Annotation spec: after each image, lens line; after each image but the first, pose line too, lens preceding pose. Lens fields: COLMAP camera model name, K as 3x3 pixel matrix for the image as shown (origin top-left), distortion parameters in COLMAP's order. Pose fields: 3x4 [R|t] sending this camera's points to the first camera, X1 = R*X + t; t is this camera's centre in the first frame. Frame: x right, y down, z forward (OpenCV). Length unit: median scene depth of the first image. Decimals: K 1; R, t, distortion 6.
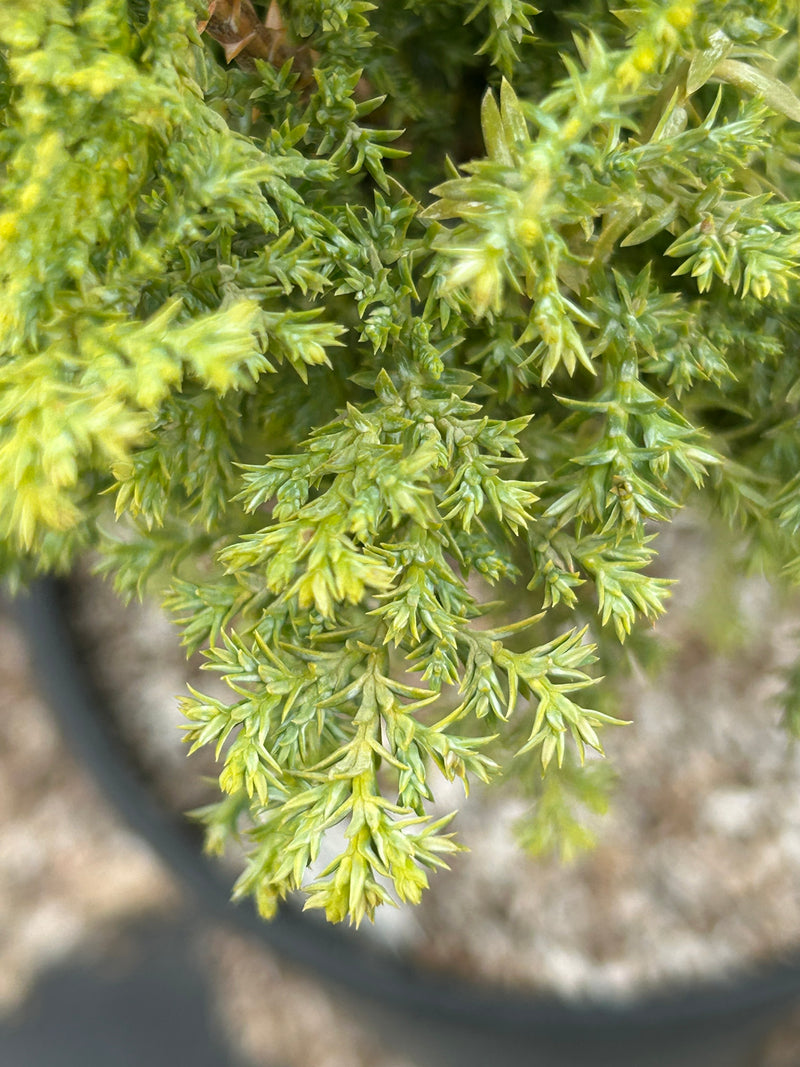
lens RADIAL K [[2430.8, 0, 400.0], [0, 2430.8, 533.5], [0, 0, 1]] dist [0.051492, 0.764397]
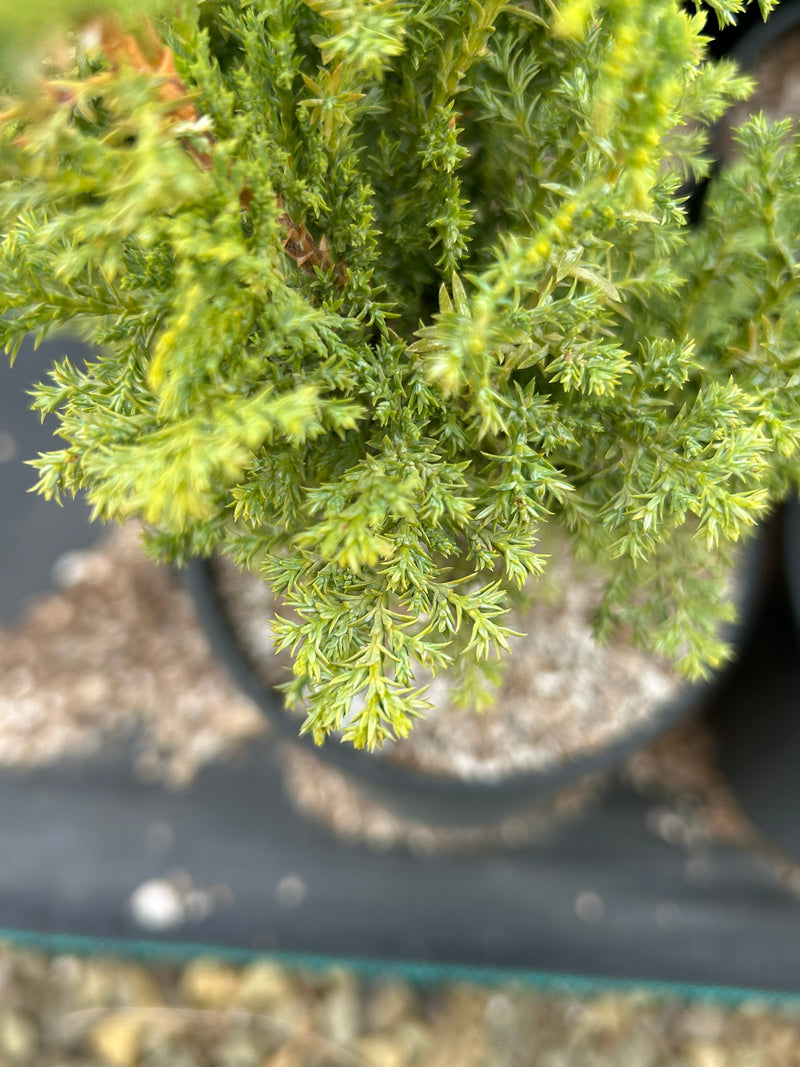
lens RADIAL K [[1125.5, 0, 400.0], [0, 1125.5, 533.5], [0, 0, 1]] dist [0.105548, -0.392051]
pose [[0.999659, -0.000122, 0.026116, -0.018240], [0.000602, 0.999831, -0.018367, 0.019040], [-0.026110, 0.018377, 0.999490, 0.179184]]
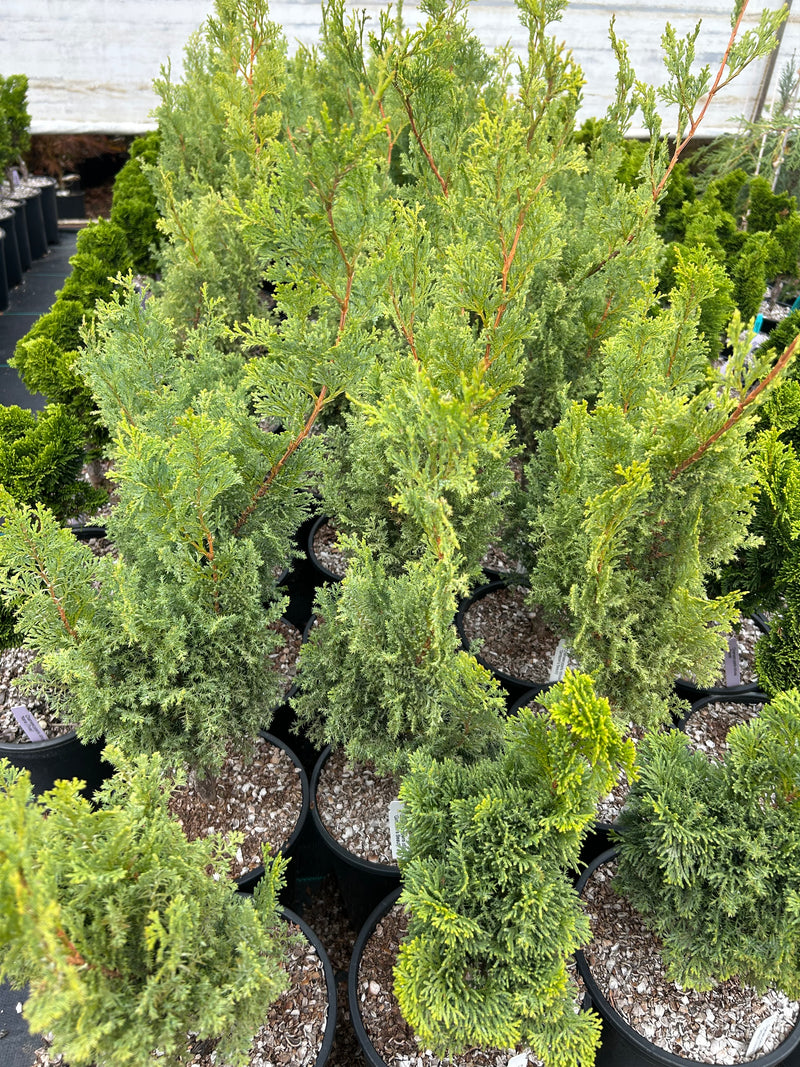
lens RADIAL K [[830.1, 0, 400.0], [0, 830.1, 533.5], [0, 0, 1]] dist [0.004829, 0.000174]
pose [[0.964580, -0.099227, 0.244416, 0.311990], [0.206839, 0.859546, -0.467330, 0.005714], [-0.163715, 0.501332, 0.849625, -2.089392]]
